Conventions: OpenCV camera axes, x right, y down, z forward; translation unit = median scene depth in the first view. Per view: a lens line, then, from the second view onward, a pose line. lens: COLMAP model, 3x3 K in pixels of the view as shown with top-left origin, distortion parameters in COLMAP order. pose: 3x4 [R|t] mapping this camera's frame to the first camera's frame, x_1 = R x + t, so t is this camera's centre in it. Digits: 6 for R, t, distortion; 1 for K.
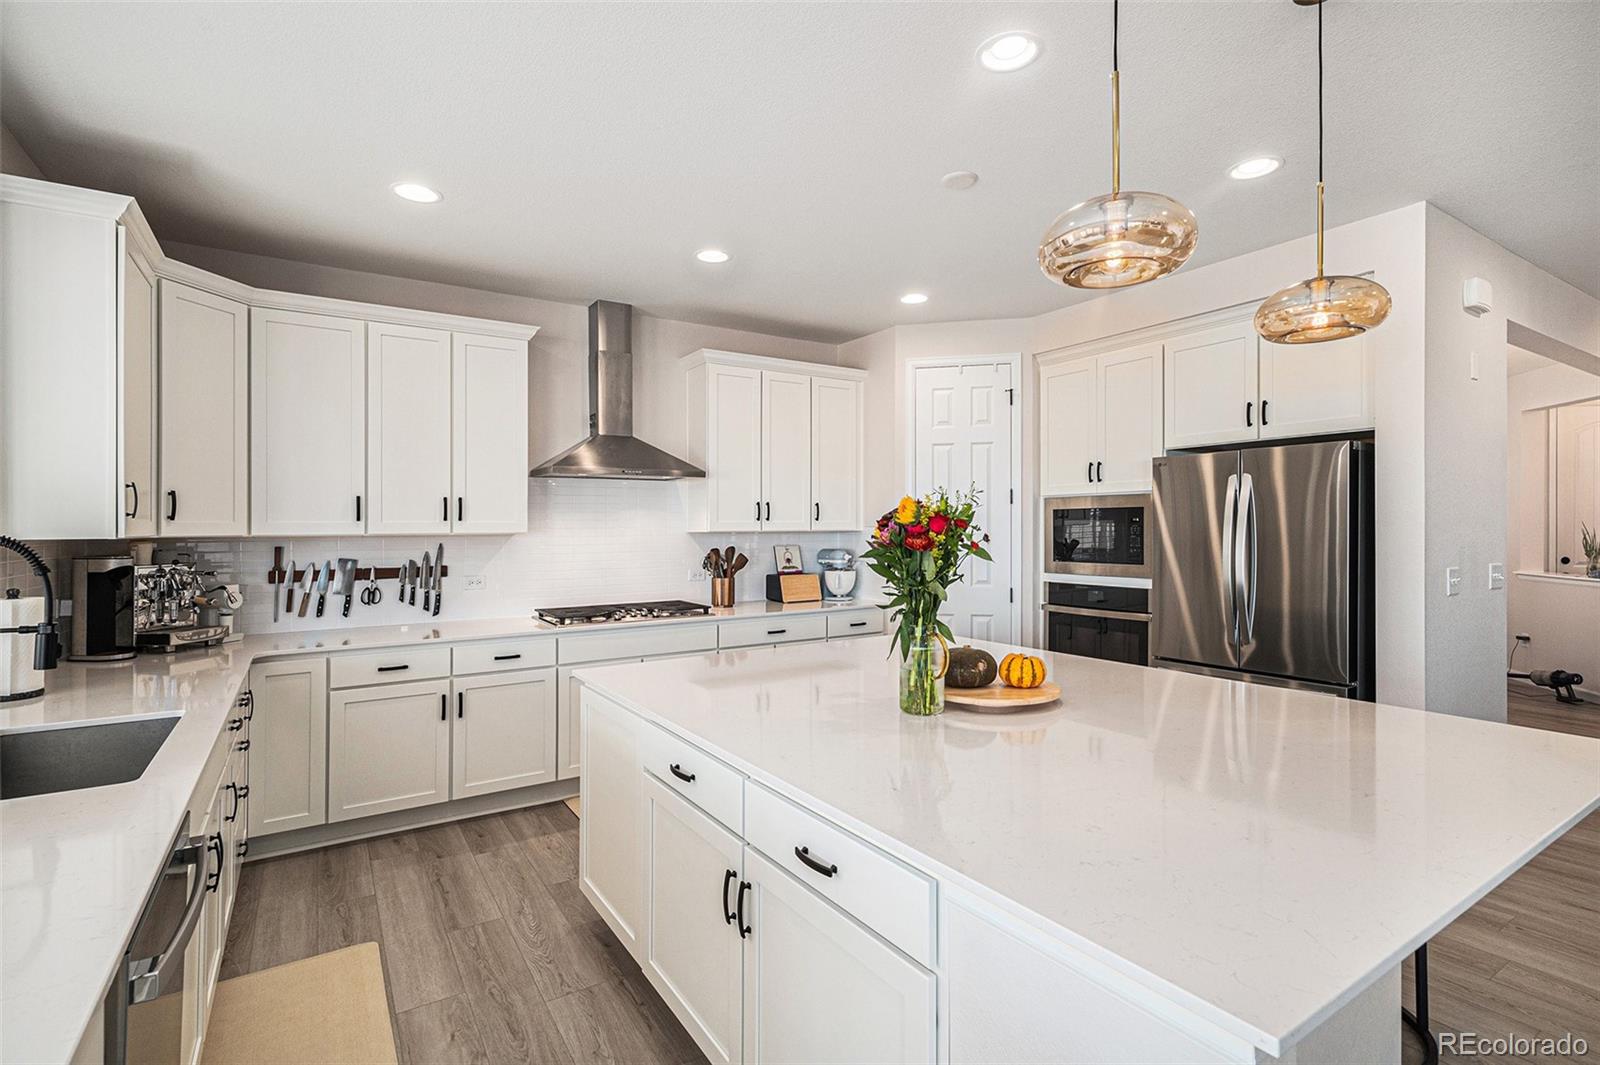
lens RADIAL K [[751.4, 0, 800.7], [0, 751.4, 529.3], [0, 0, 1]] dist [0.010120, 0.001493]
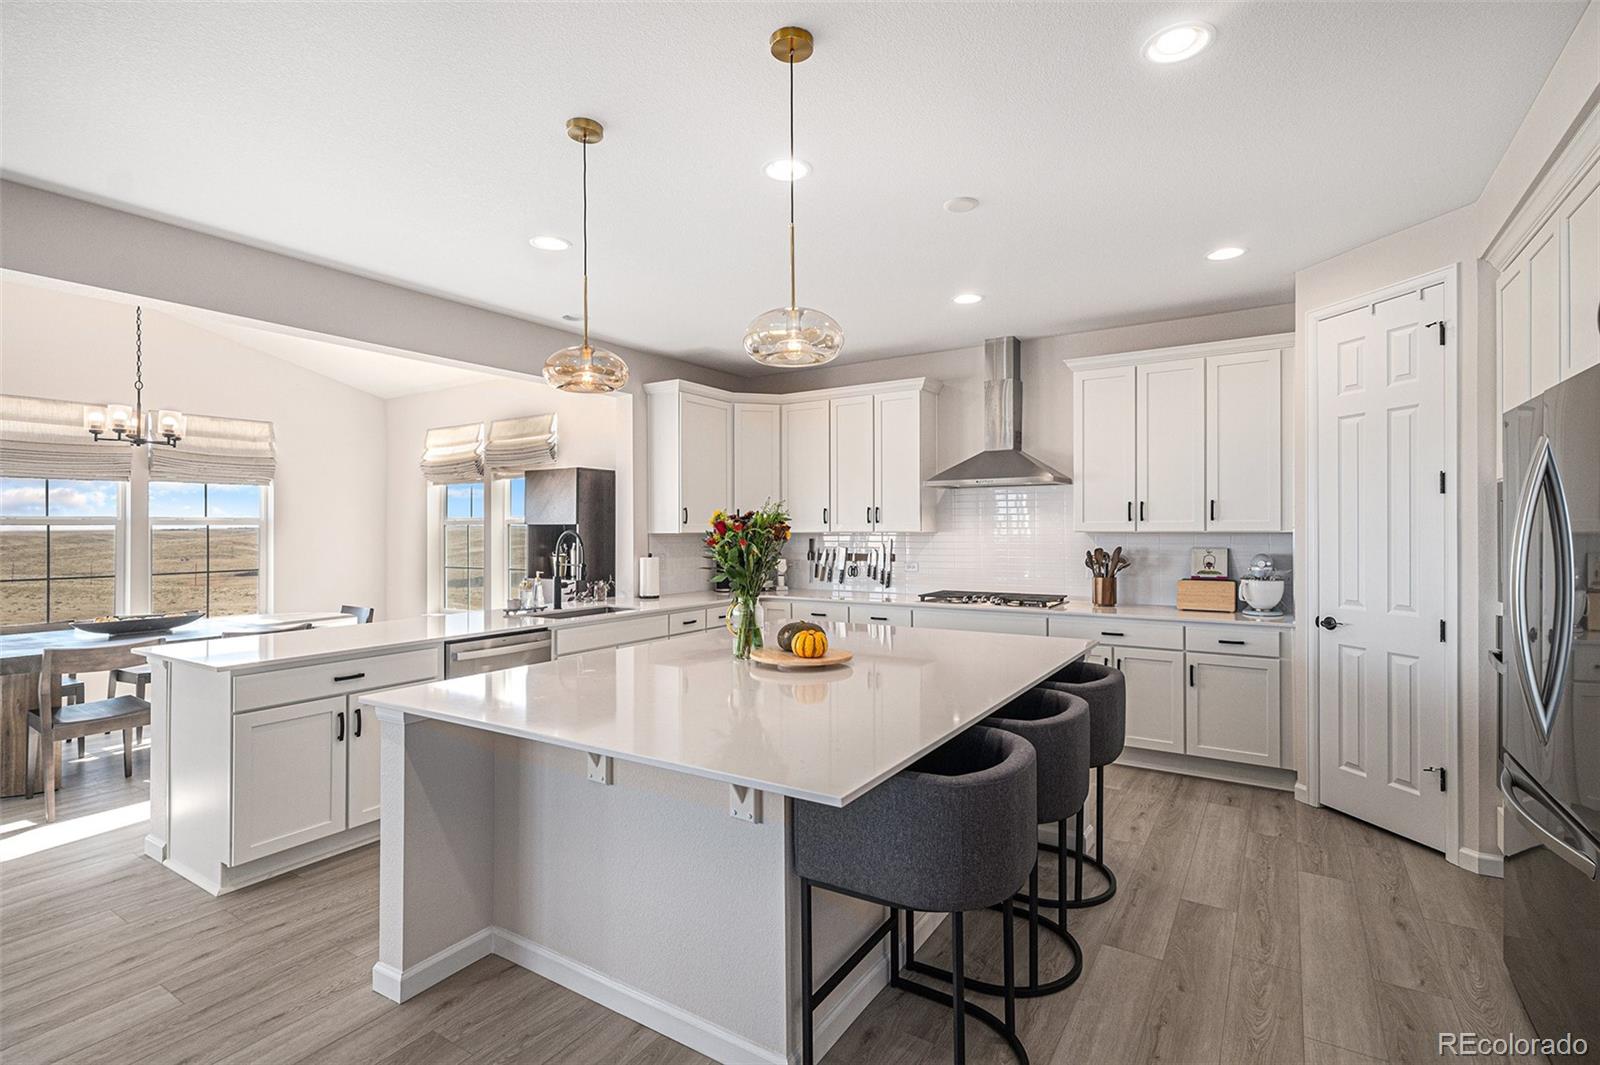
lens RADIAL K [[751.4, 0, 812.4], [0, 751.4, 526.6], [0, 0, 1]] dist [0.010120, 0.001493]
pose [[0.419535, 0.000832, -0.907739, 0.695944], [-0.000881, 0.999999, 0.000509, -0.004558], [0.907739, 0.000586, 0.419536, 0.225399]]
